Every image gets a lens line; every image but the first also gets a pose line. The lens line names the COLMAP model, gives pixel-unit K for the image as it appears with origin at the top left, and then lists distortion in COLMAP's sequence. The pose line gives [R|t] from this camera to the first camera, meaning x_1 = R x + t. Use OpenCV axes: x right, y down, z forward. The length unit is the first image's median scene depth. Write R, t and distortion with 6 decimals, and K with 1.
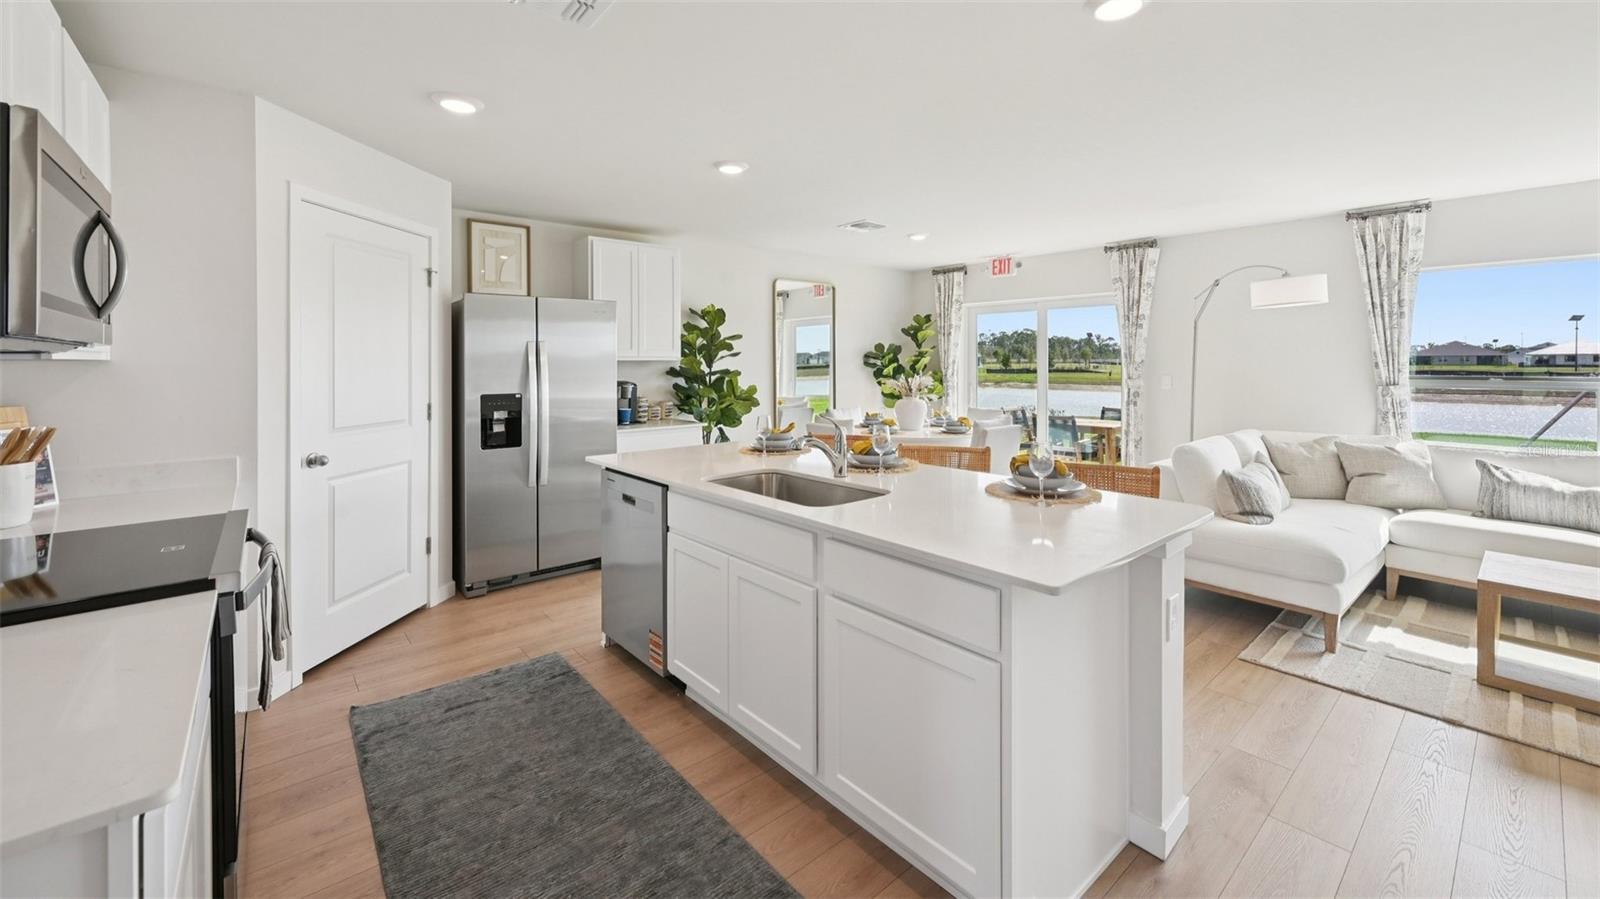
lens RADIAL K [[638.1, 0, 808.1], [0, 638.1, 365.0], [0, 0, 1]] dist [0.015384, -0.000057]
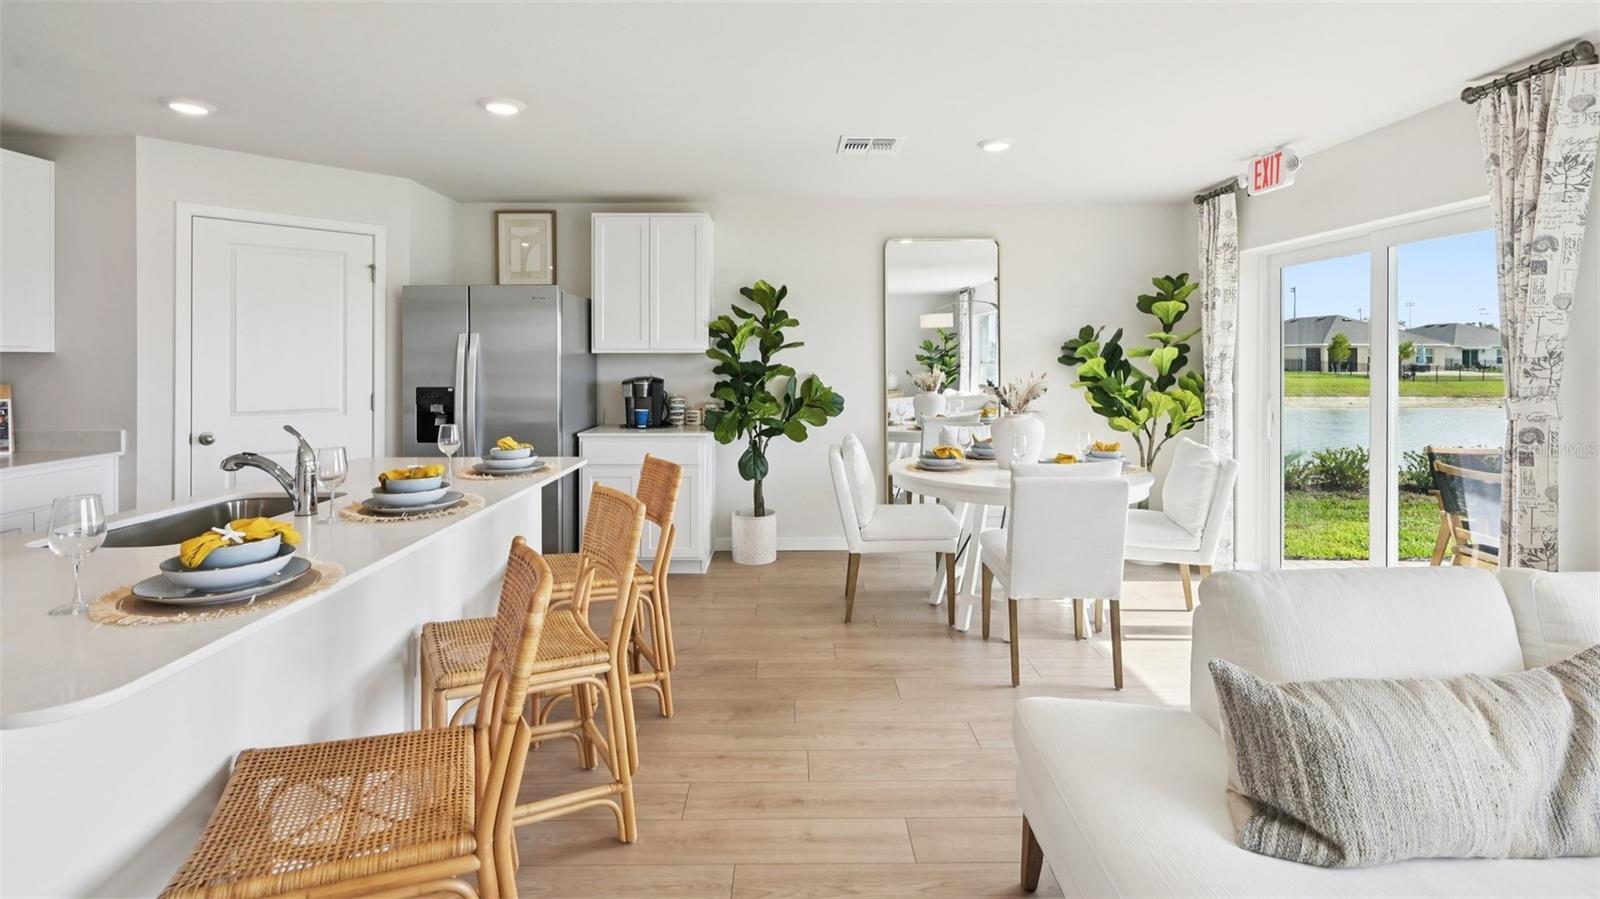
lens RADIAL K [[740.7, 0, 800.6], [0, 740.7, 358.1], [0, 0, 1]] dist [-0.000356, 0.000077]
pose [[0.763339, 0.003451, -0.645989, 0.544482], [-0.005400, 0.999985, -0.001039, -0.000529], [0.645976, 0.004282, 0.763346, 0.402415]]
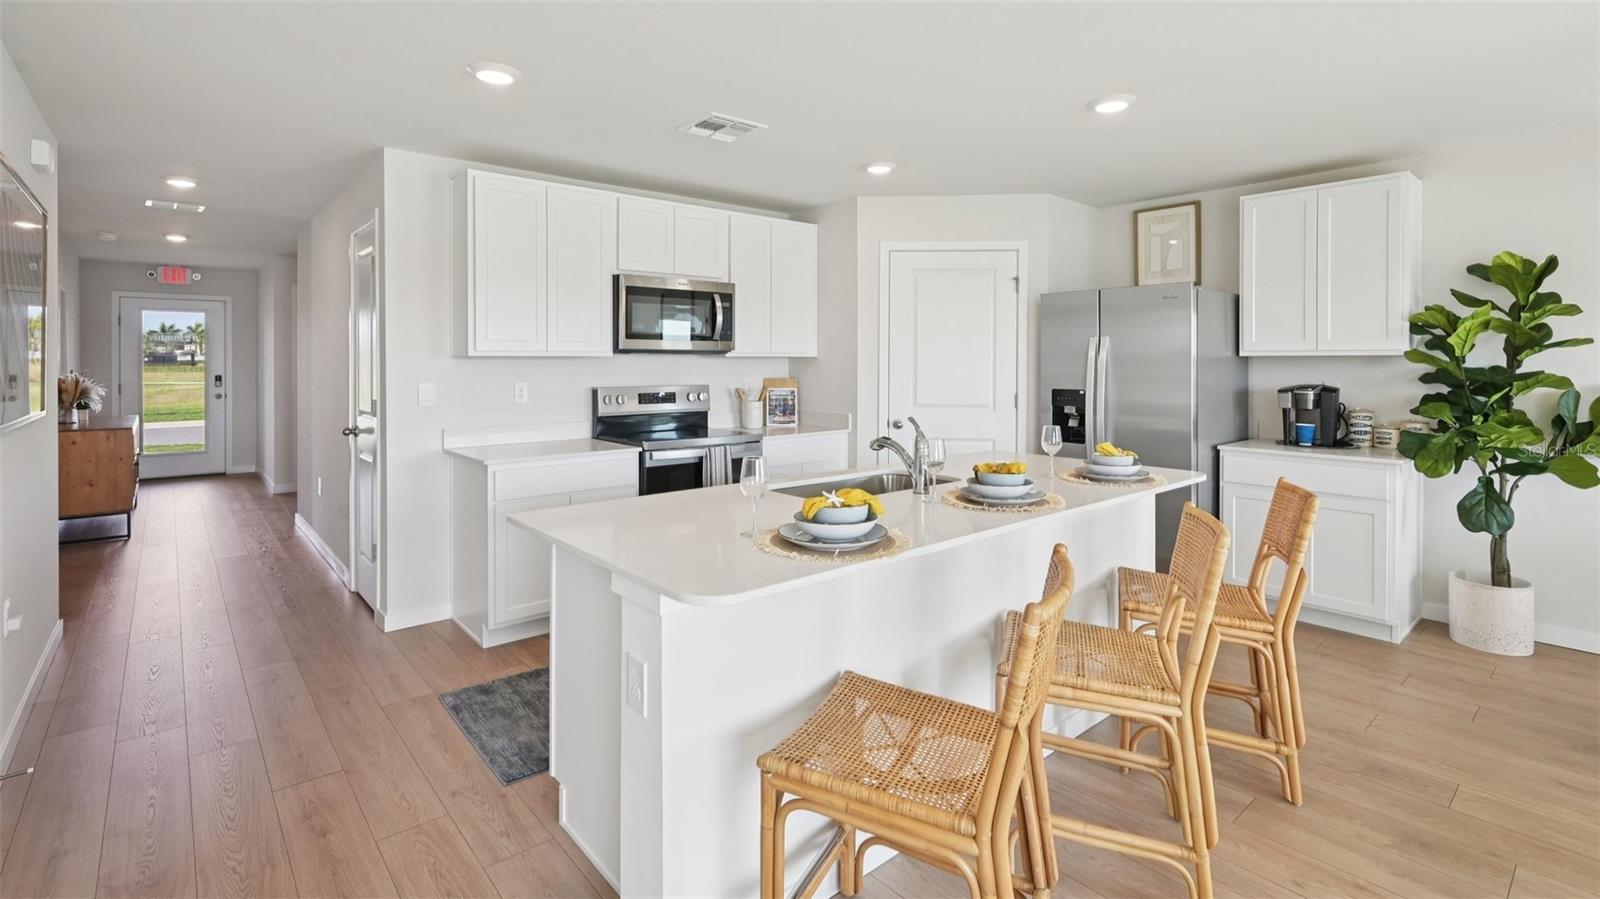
lens RADIAL K [[738.5, 0, 805.6], [0, 738.5, 362.3], [0, 0, 1]] dist [0.000457, 0.000336]
pose [[0.004636, 0.005626, -0.999973, 0.558326], [-0.005897, 0.999967, 0.005598, -0.001203], [0.999972, 0.005871, 0.004669, 0.466106]]
